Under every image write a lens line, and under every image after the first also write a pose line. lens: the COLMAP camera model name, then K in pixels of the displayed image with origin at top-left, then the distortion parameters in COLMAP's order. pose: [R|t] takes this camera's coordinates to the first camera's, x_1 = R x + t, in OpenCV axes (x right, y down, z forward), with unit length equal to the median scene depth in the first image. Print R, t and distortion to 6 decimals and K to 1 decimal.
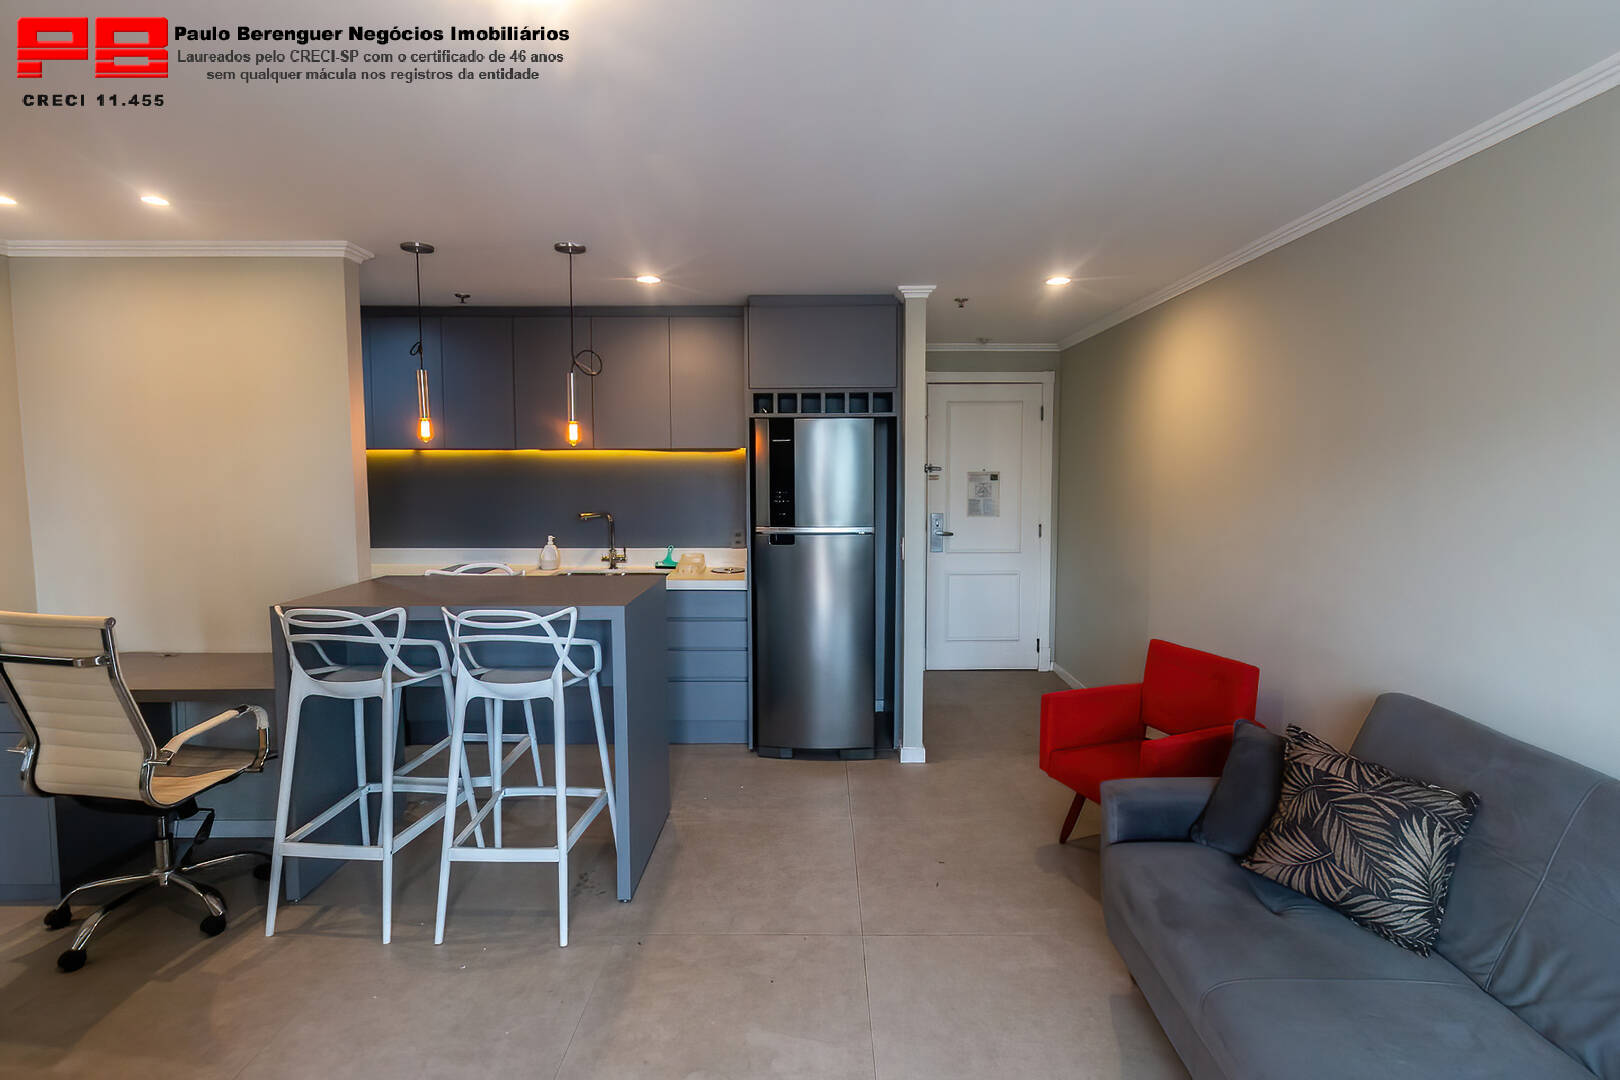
lens RADIAL K [[767.1, 0, 805.3], [0, 767.1, 525.0], [0, 0, 1]] dist [0.001167, 0.001131]
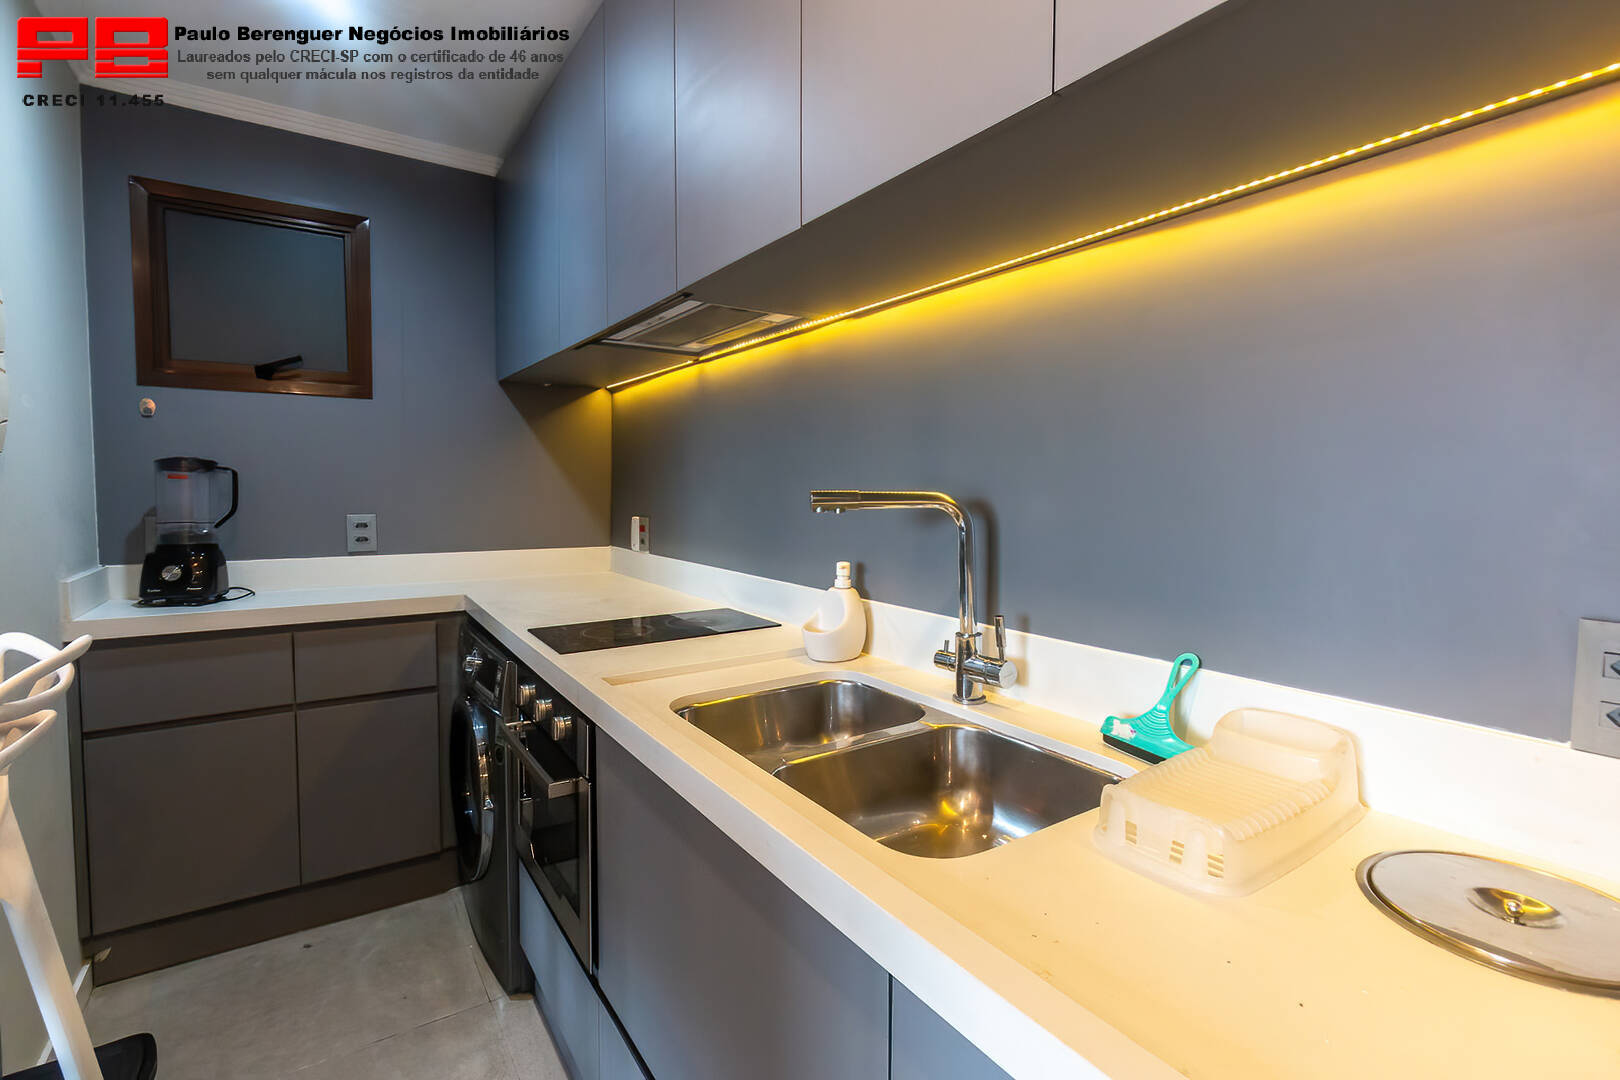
lens RADIAL K [[752.8, 0, 809.2], [0, 752.8, 527.0], [0, 0, 1]] dist [0.007917, 0.000612]
pose [[0.551793, 0.046915, -0.832660, -0.087287], [-0.065669, 0.997761, 0.012700, -0.006865], [0.831392, 0.047672, 0.553638, 1.191908]]
